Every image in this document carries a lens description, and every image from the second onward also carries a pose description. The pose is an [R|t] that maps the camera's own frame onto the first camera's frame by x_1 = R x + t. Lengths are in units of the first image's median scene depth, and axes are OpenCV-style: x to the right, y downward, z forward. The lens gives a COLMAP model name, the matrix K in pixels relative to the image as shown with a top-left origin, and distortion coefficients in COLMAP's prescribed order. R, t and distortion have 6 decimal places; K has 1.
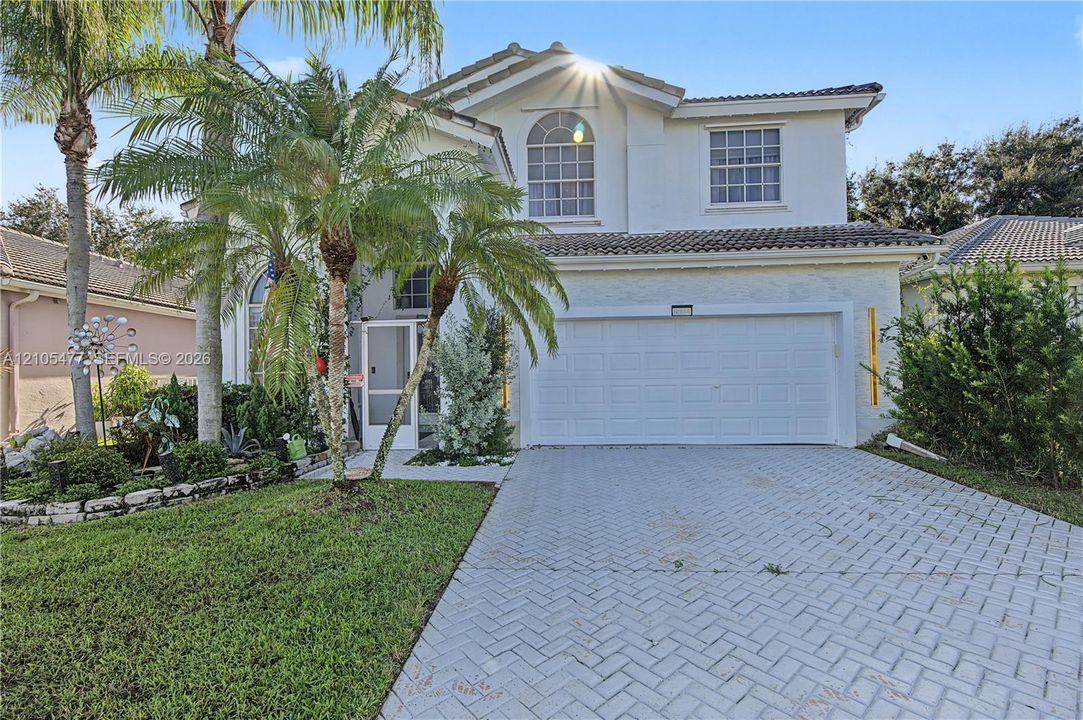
lens RADIAL K [[462.2, 0, 541.5], [0, 462.2, 360.0], [0, 0, 1]] dist [0.000626, 0.000250]
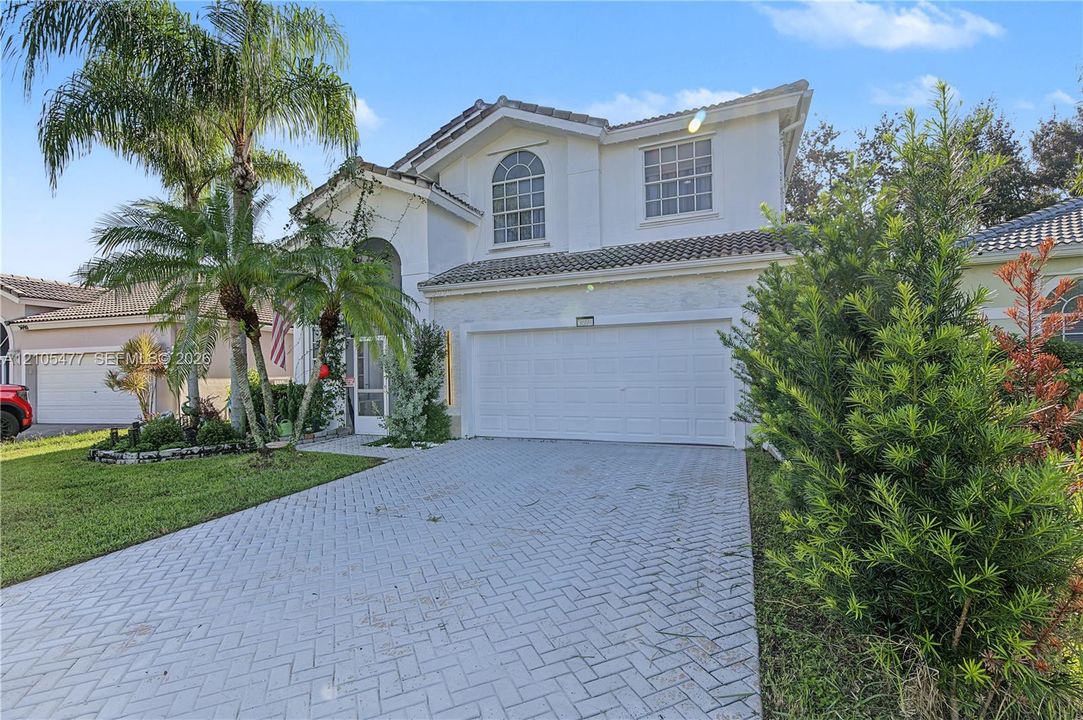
lens RADIAL K [[462.2, 0, 541.5], [0, 462.2, 360.0], [0, 0, 1]] dist [0.000626, 0.000250]
pose [[0.955096, -0.009015, -0.296160, 0.525686], [0.007666, 0.999954, -0.005717, -0.007349], [0.296198, 0.003190, 0.955121, -0.105290]]
